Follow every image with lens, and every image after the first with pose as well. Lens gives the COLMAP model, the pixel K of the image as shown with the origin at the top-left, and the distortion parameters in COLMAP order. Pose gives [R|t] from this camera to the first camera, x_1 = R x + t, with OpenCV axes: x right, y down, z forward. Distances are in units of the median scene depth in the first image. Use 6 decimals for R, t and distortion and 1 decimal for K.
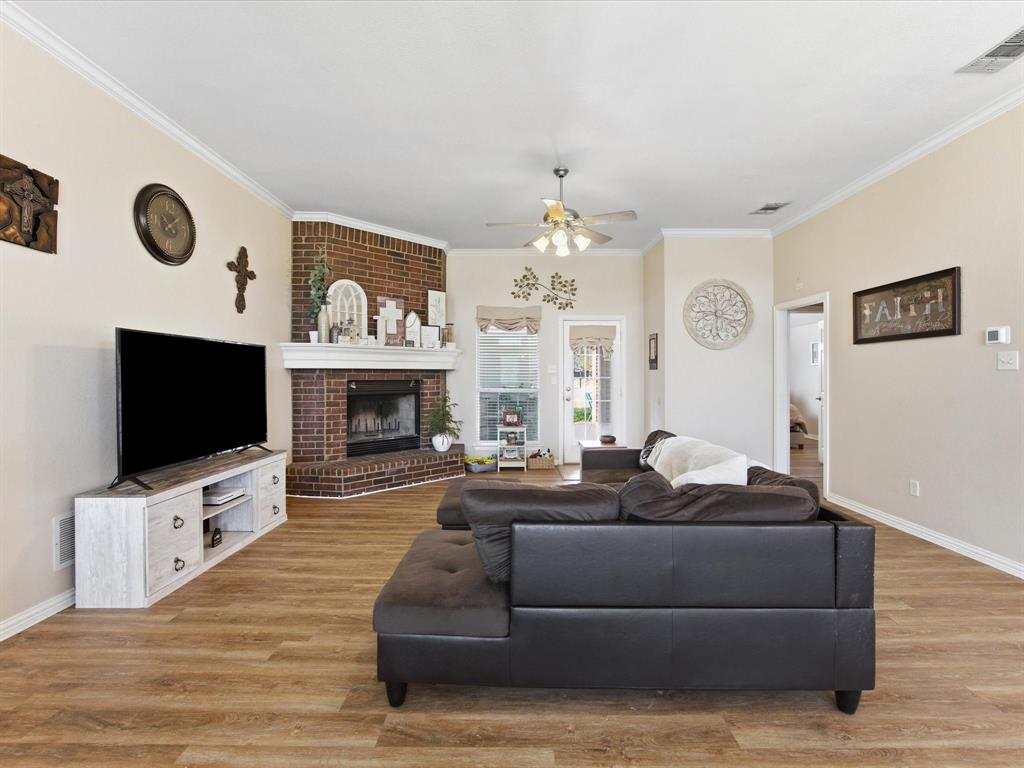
lens RADIAL K [[452.5, 0, 516.2], [0, 452.5, 382.0], [0, 0, 1]] dist [-0.023503, 0.005747]
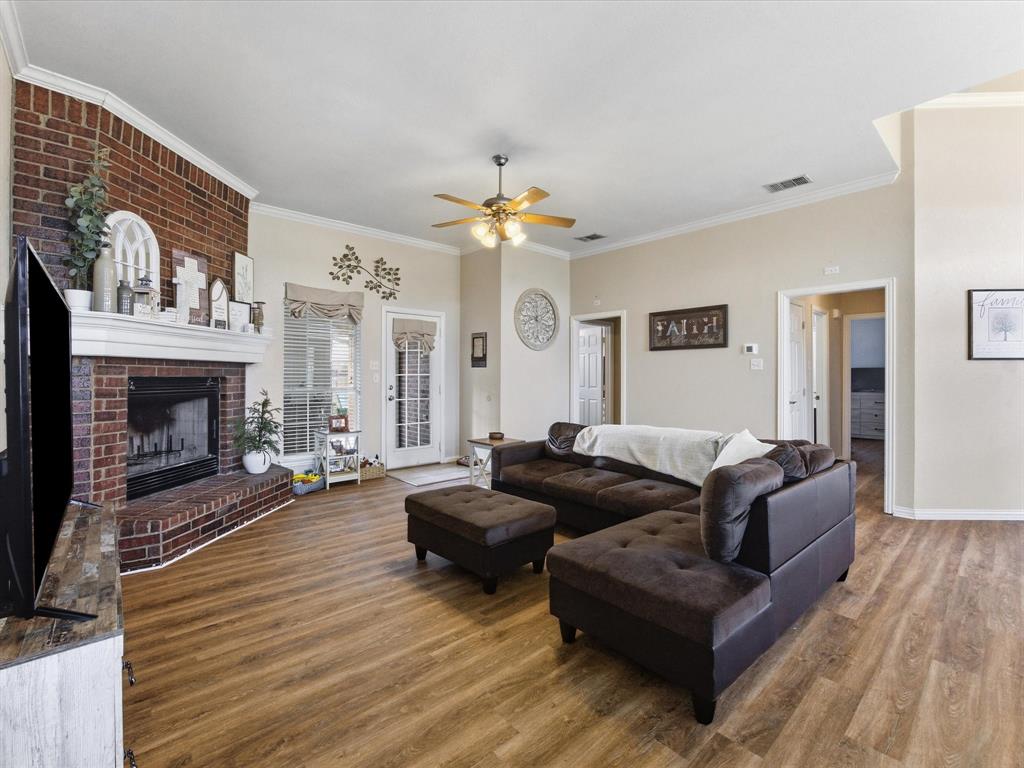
lens RADIAL K [[452.5, 0, 520.2], [0, 452.5, 382.8], [0, 0, 1]] dist [-0.023503, 0.005747]
pose [[0.739300, -0.007547, 0.673334, -0.365992], [0.006738, 0.999970, 0.003810, 0.005595], [-0.673343, 0.001720, 0.739329, 0.181785]]
